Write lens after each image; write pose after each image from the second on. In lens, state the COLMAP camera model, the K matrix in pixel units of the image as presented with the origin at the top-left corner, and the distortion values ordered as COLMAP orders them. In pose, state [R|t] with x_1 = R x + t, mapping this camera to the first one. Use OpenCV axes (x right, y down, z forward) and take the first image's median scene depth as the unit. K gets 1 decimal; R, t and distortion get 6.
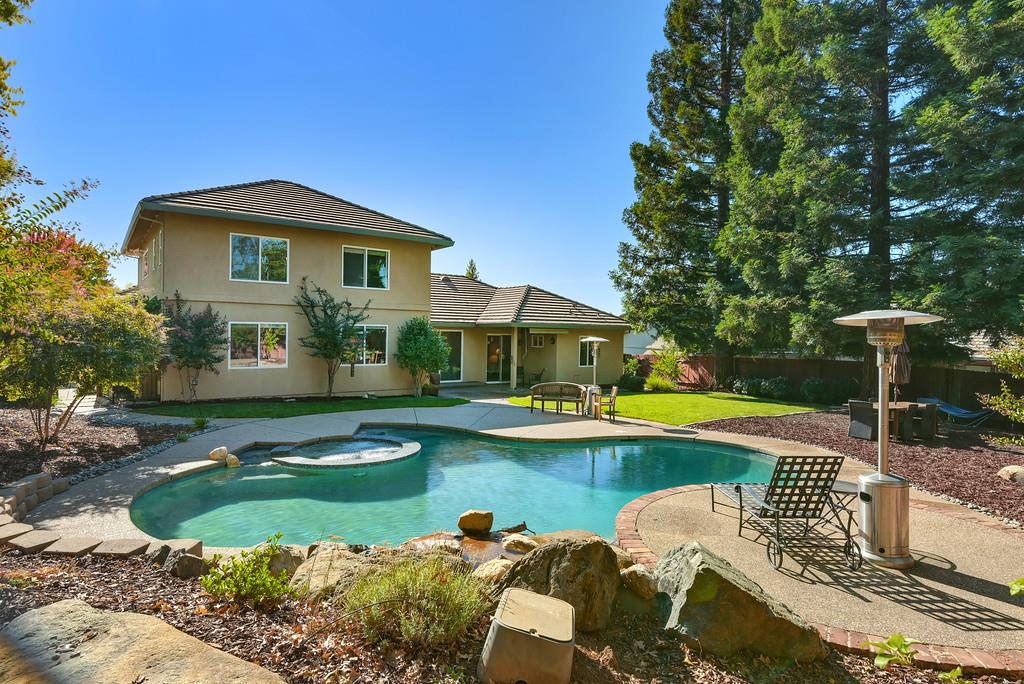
lens RADIAL K [[555.7, 0, 512.0], [0, 555.7, 342.0], [0, 0, 1]] dist [-0.001678, -0.000276]
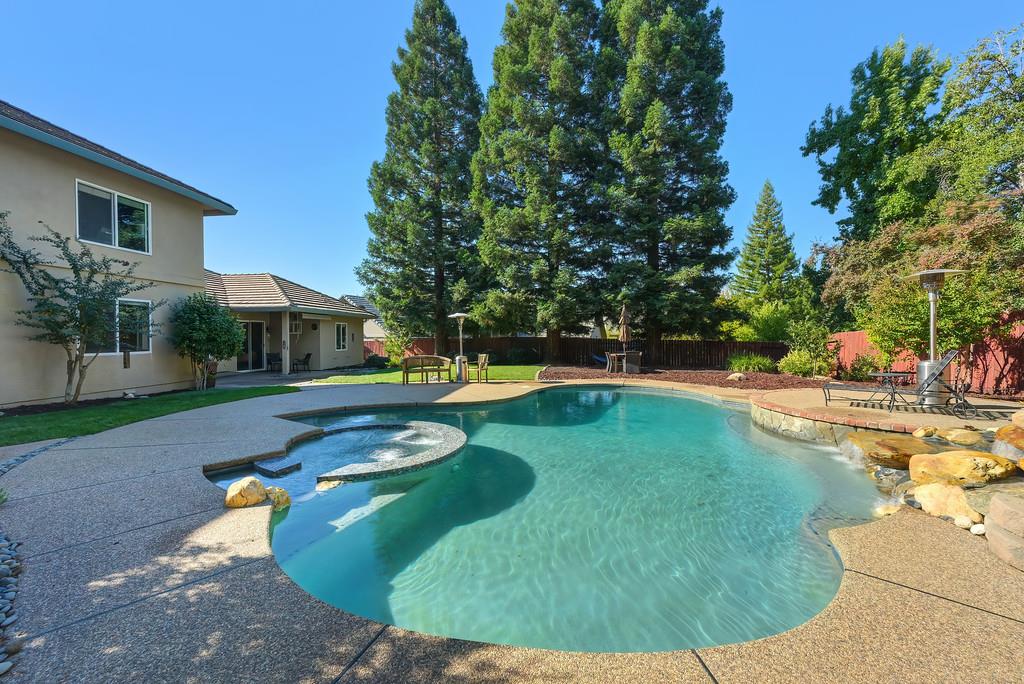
lens RADIAL K [[397.9, 0, 512.0], [0, 397.9, 342.0], [0, 0, 1]] dist [0.000446, 0.000103]
pose [[0.683910, -0.029766, 0.728959, -0.292609], [0.024835, 0.999538, 0.017515, 0.029766], [-0.729143, 0.006125, 0.684334, 0.270112]]
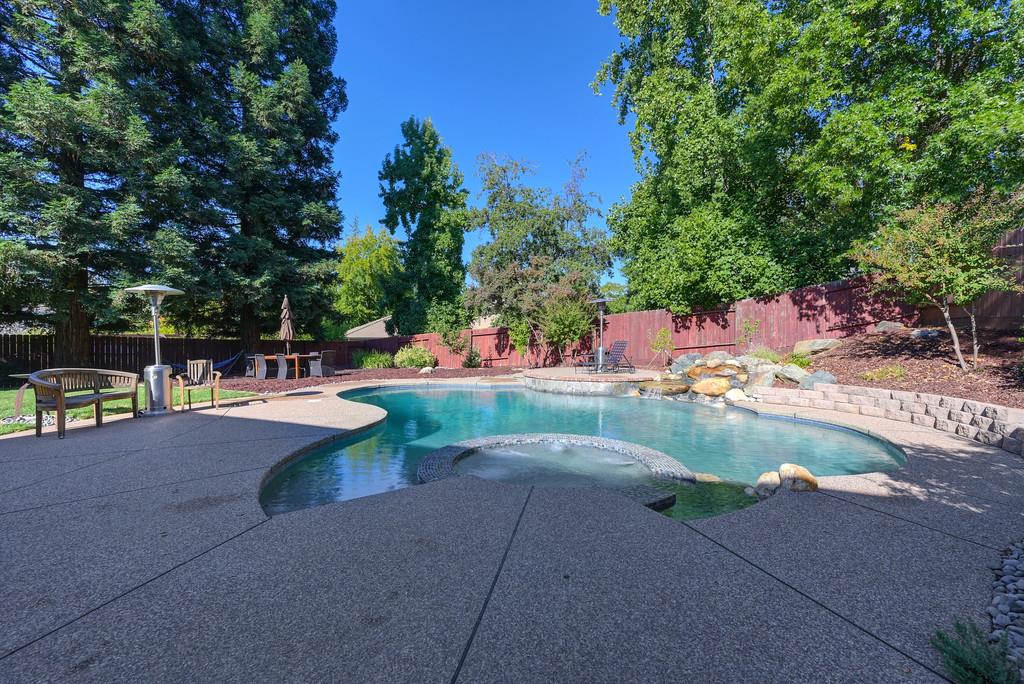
lens RADIAL K [[430.6, 0, 512.0], [0, 430.6, 342.0], [0, 0, 1]] dist [-0.001514, -0.000089]
pose [[-0.450197, -0.025804, 0.892556, -0.348245], [0.004859, 0.999497, 0.031347, 0.031255], [-0.892916, 0.018450, -0.449845, 0.679617]]
